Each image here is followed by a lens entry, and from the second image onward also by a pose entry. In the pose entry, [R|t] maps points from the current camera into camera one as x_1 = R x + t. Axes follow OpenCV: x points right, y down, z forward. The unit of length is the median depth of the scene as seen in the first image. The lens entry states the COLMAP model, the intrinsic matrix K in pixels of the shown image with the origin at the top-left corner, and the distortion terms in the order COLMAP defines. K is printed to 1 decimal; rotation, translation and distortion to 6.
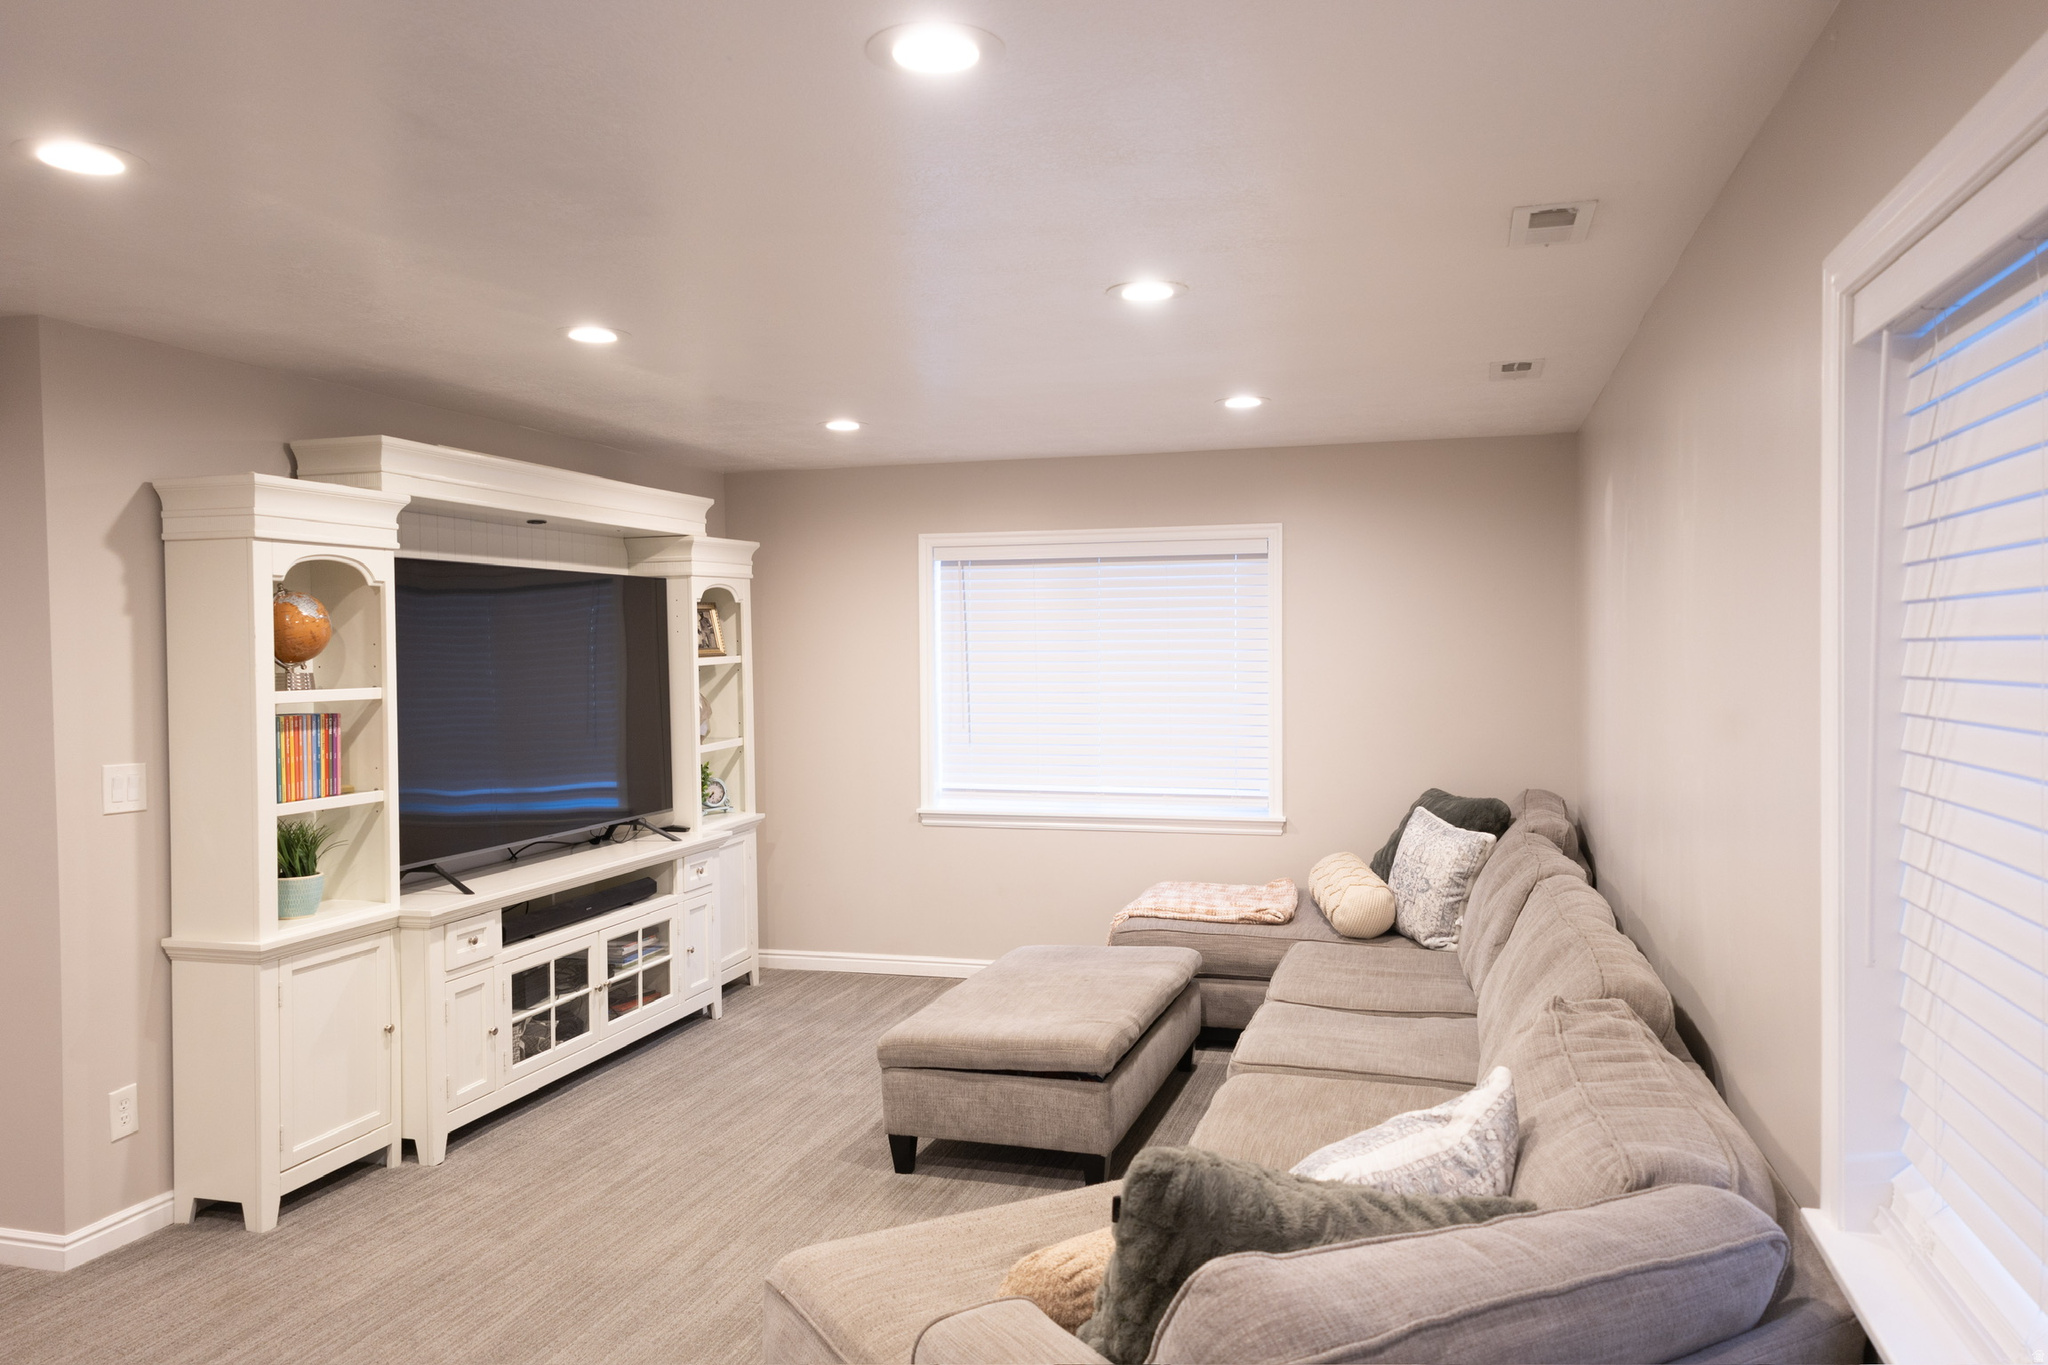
lens RADIAL K [[1451.6, 0, 1023.2], [0, 1451.6, 678.7], [0, 0, 1]] dist [0.065276, -0.047009]
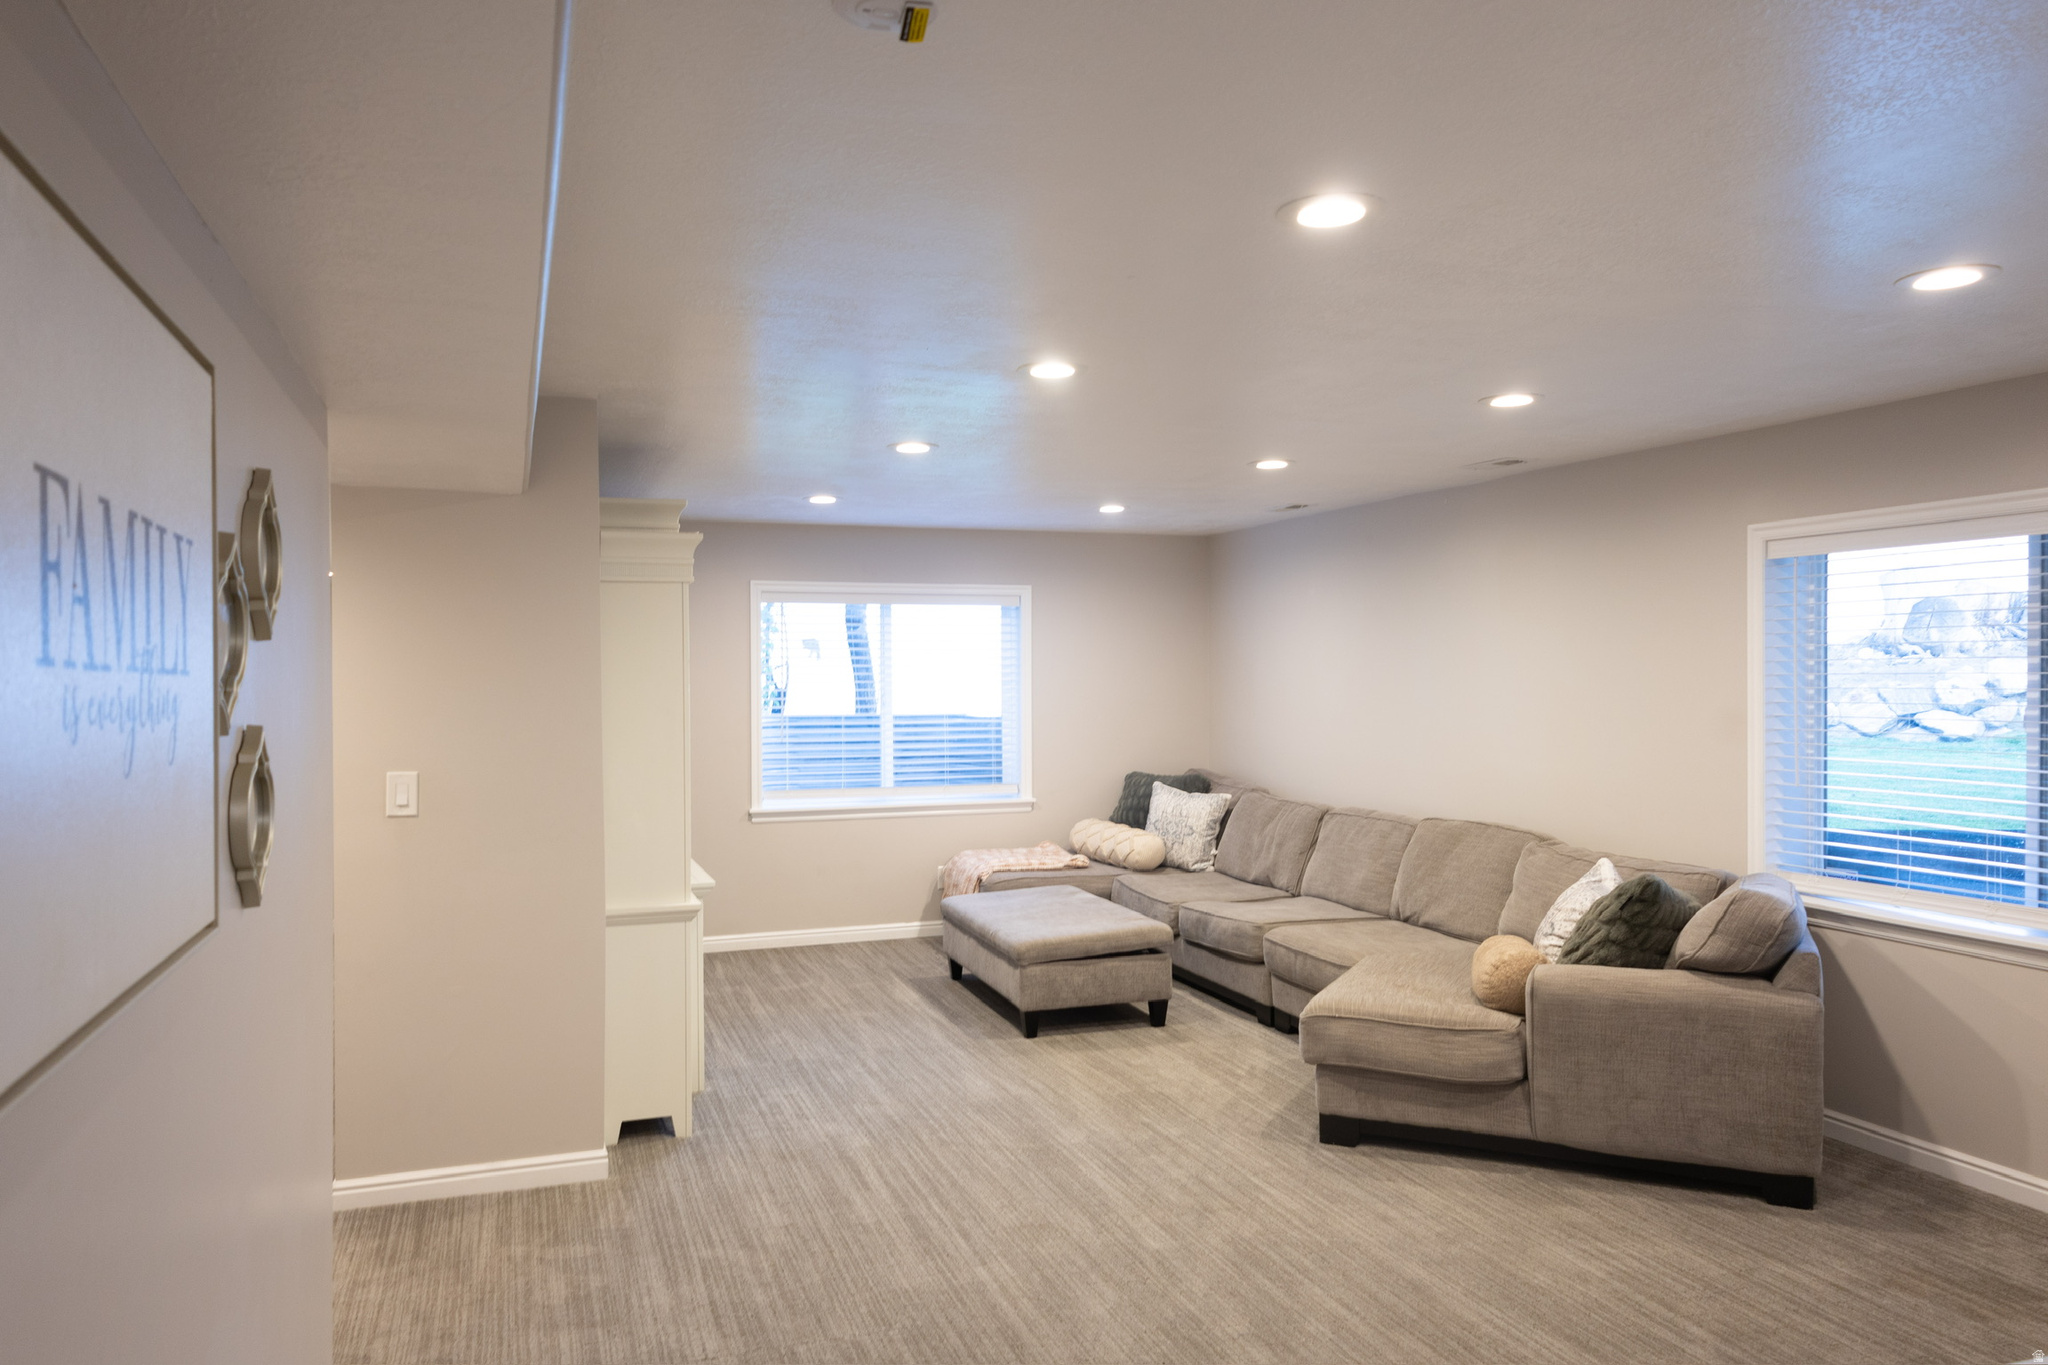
lens RADIAL K [[1451.6, 0, 1023.2], [0, 1451.6, 678.7], [0, 0, 1]] dist [0.065276, -0.047009]
pose [[0.812801, 0.001765, 0.582538, -0.909964], [0.011519, 0.999751, -0.019101, 0.011337], [-0.582427, 0.022236, 0.812579, -0.166997]]
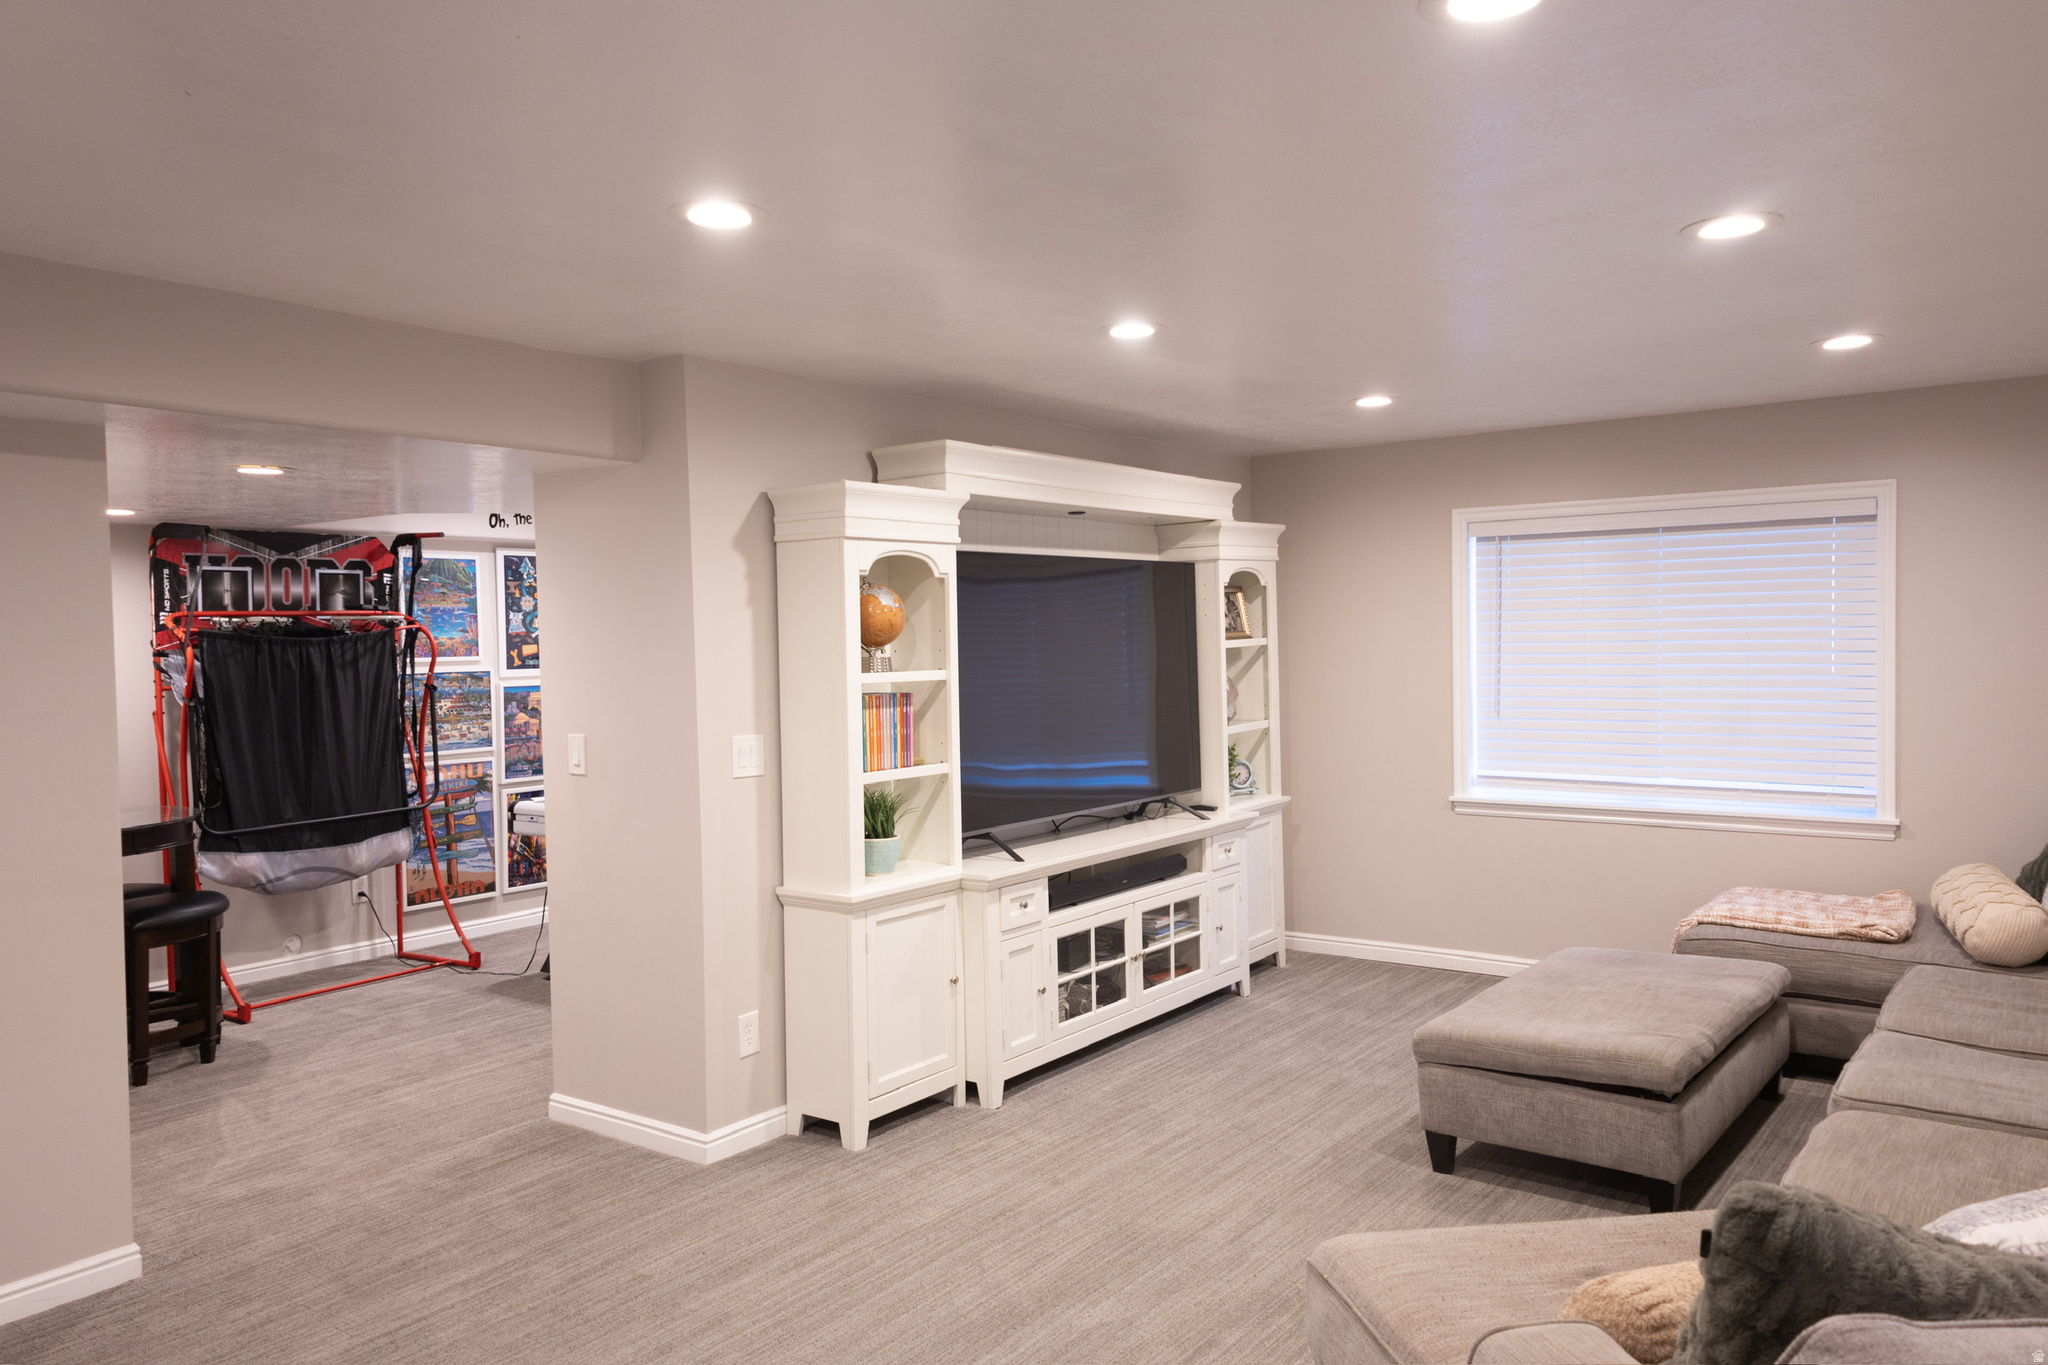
lens RADIAL K [[1451.6, 0, 1023.2], [0, 1451.6, 678.7], [0, 0, 1]] dist [0.065276, -0.047009]
pose [[0.938531, 0.002072, -0.345188, -0.007632], [0.002083, 0.999930, 0.011666, 0.000111], [0.345188, -0.011668, 0.938461, -0.001091]]
